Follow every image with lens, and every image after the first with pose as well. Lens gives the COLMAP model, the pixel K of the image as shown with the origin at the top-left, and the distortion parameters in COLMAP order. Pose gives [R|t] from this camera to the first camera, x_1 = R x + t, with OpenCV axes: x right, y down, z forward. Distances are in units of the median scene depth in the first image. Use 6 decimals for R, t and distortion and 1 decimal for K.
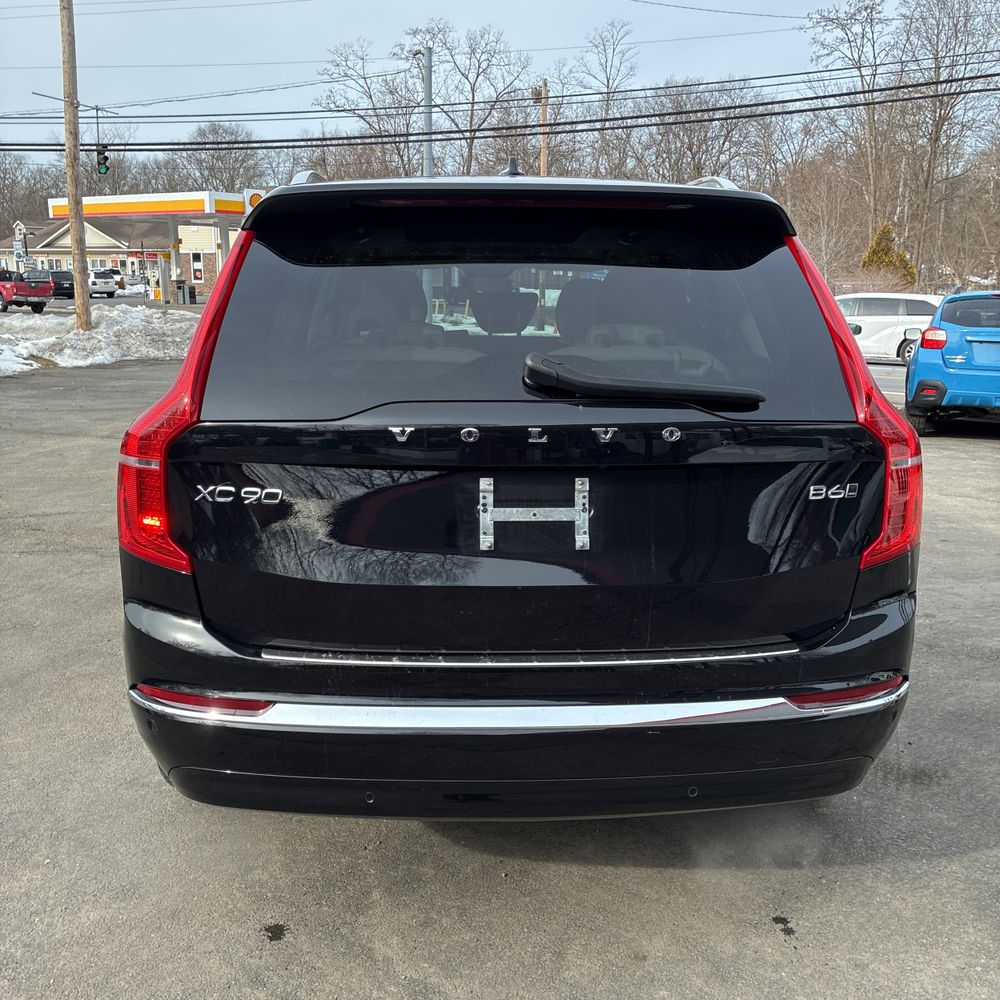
lens RADIAL K [[1014.7, 0, 512.0], [0, 1014.7, 513.7], [0, 0, 1]] dist [0.015663, 0.000000]
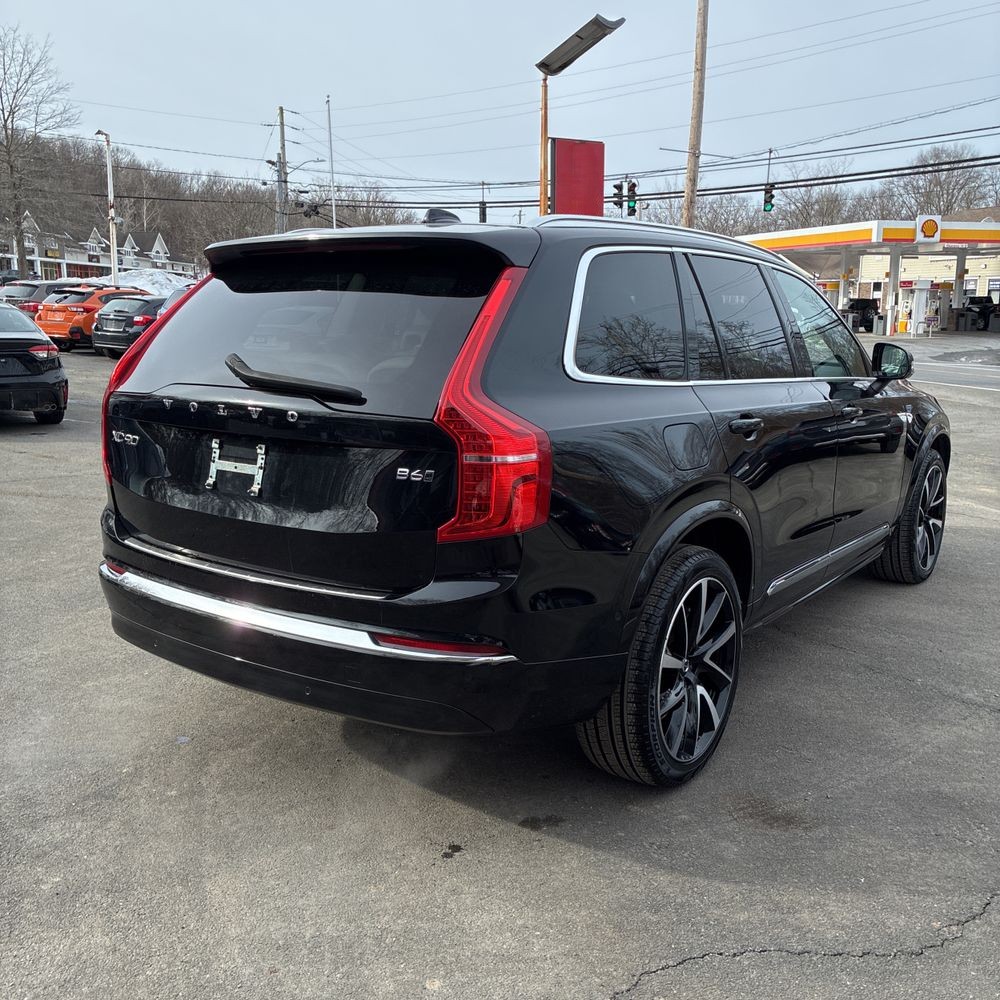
lens RADIAL K [[1014.7, 0, 483.6], [0, 1014.7, 508.9], [0, 0, 1]] dist [0.015663, 0.000000]
pose [[0.773315, 0.116884, -0.623155, 0.134337], [-0.137049, 0.990440, 0.015701, -0.001312], [0.619033, 0.073261, 0.781941, 0.011157]]
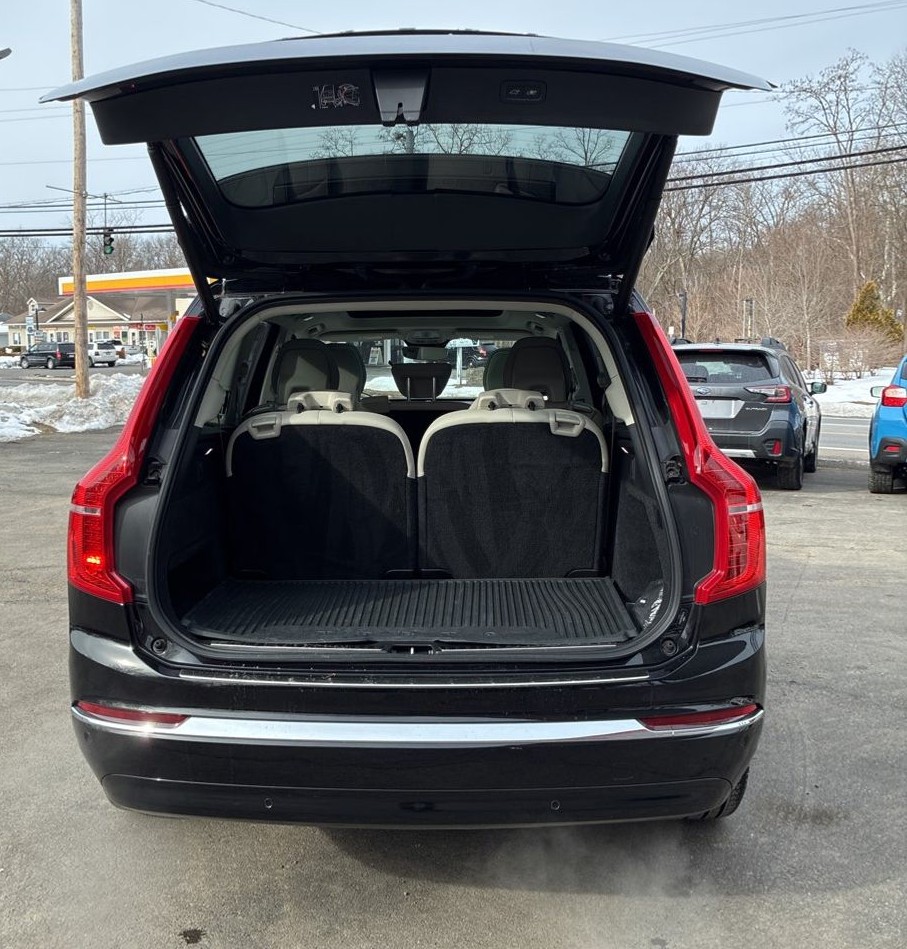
lens RADIAL K [[1017.4, 0, 408.7], [0, 1017.4, 451.5], [0, 0, 1]] dist [0.017670, 0.000000]
pose [[0.996101, -0.007757, -0.087878, 0.014000], [-0.002876, 0.992742, -0.120231, 0.002815], [0.088172, 0.120015, 0.988849, -0.019271]]
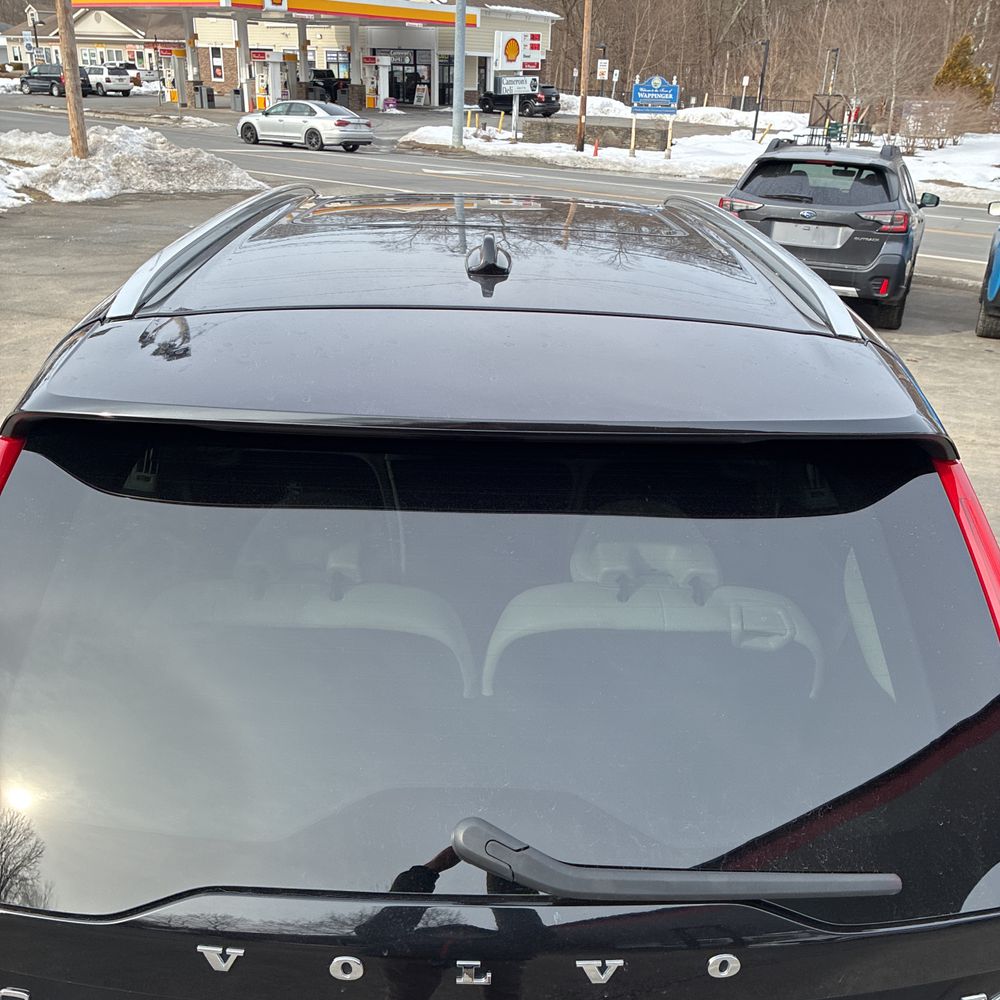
lens RADIAL K [[1014.7, 0, 512.4], [0, 1014.7, 500.1], [0, 0, 1]] dist [0.015663, 0.000000]
pose [[0.999055, 0.034366, -0.026609, 0.005638], [-0.029385, 0.985162, 0.169095, -0.045485], [0.032026, -0.168153, 0.985240, 0.055403]]
